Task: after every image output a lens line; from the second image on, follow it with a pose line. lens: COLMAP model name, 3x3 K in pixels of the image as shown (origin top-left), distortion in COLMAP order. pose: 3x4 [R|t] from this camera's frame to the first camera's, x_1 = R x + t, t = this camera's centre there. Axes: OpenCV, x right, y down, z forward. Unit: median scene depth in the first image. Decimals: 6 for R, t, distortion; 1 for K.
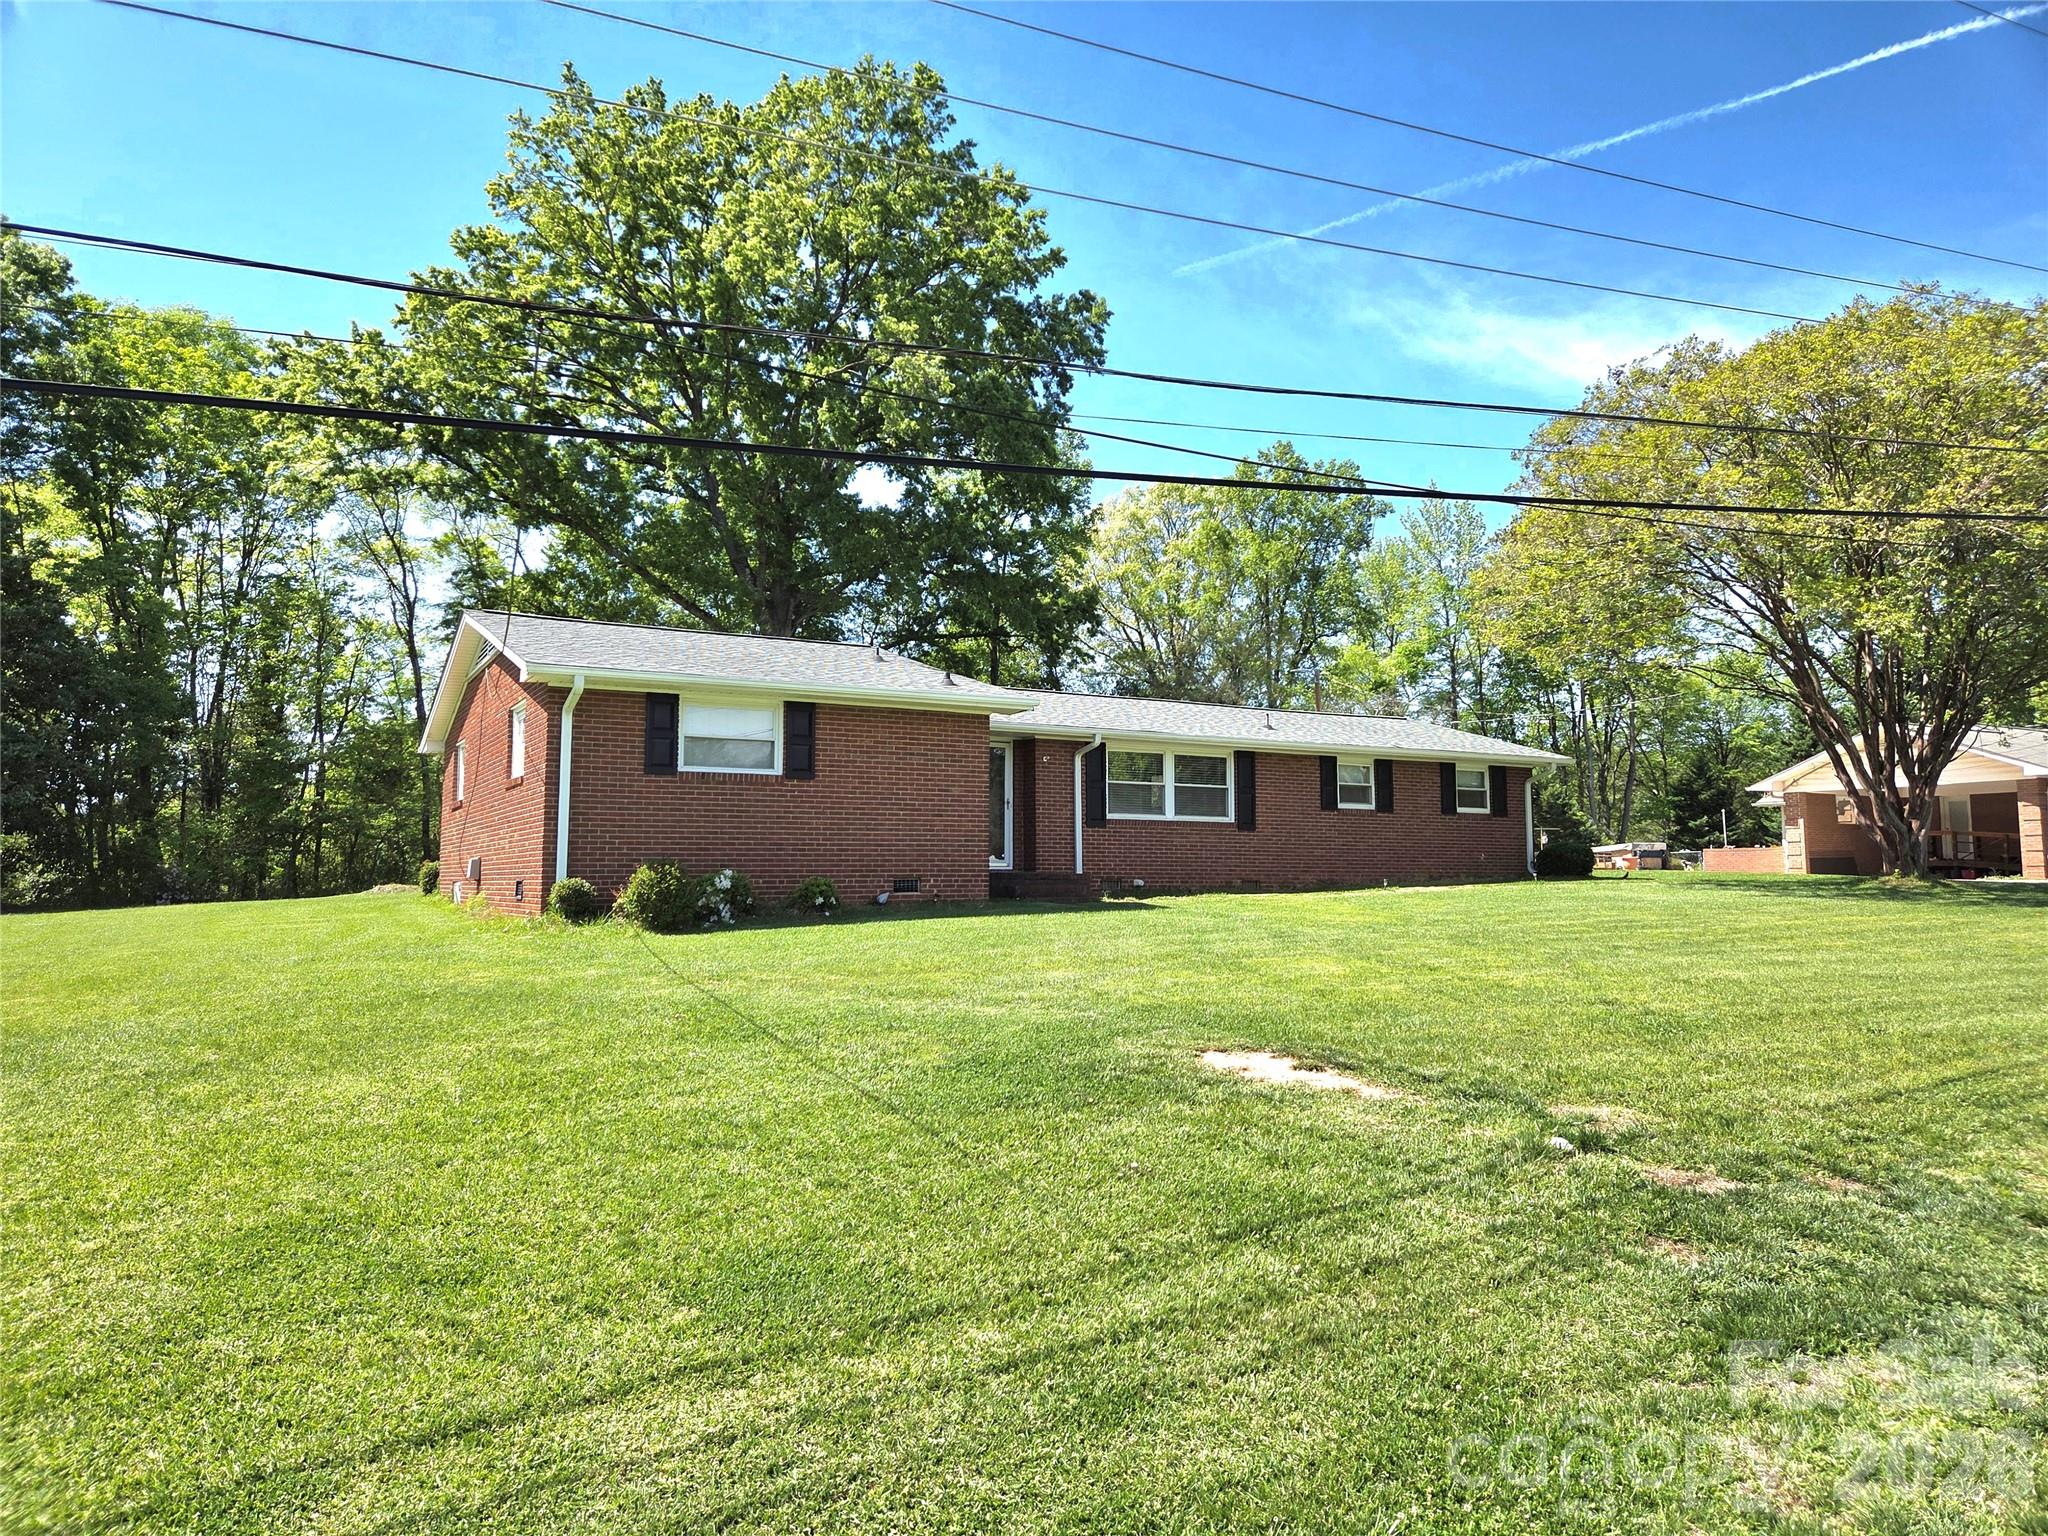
lens RADIAL K [[1378.2, 0, 1032.0], [0, 1378.2, 777.4], [0, 0, 1]] dist [0.063399, -0.043478]
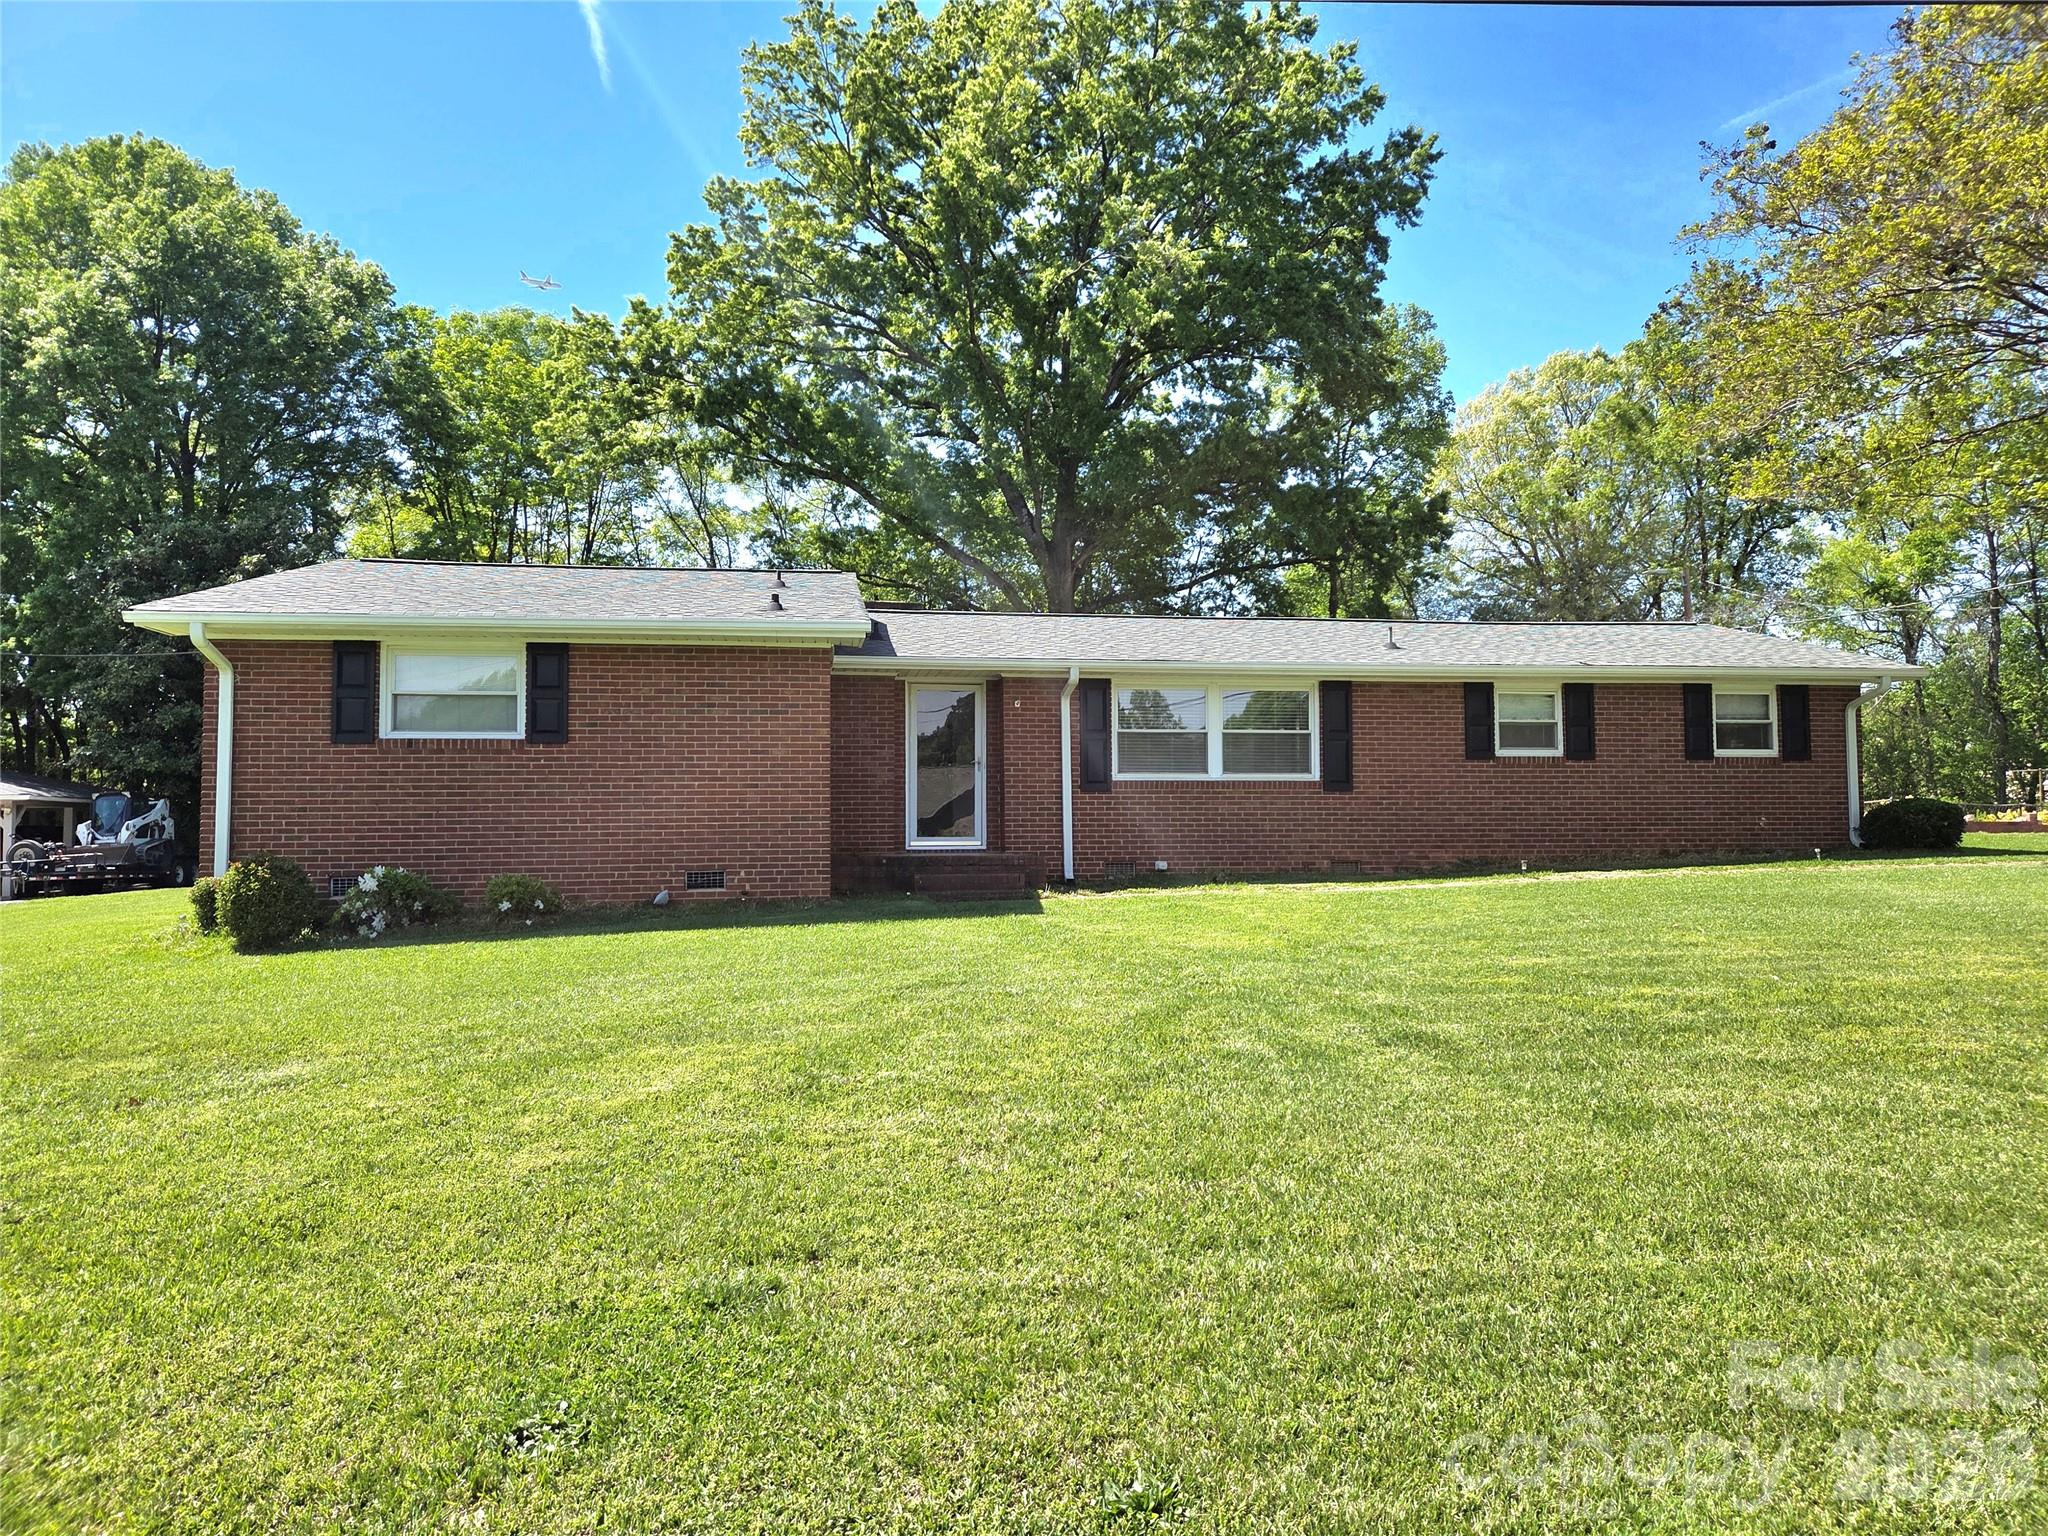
lens RADIAL K [[1407.6, 0, 1022.1], [0, 1407.6, 763.4], [0, 0, 1]] dist [0.103684, -0.116498]
pose [[0.938030, -0.026195, -0.345561, 0.135591], [0.034154, 0.999273, 0.016963, 0.003060], [0.344866, -0.027714, 0.938243, 0.134290]]
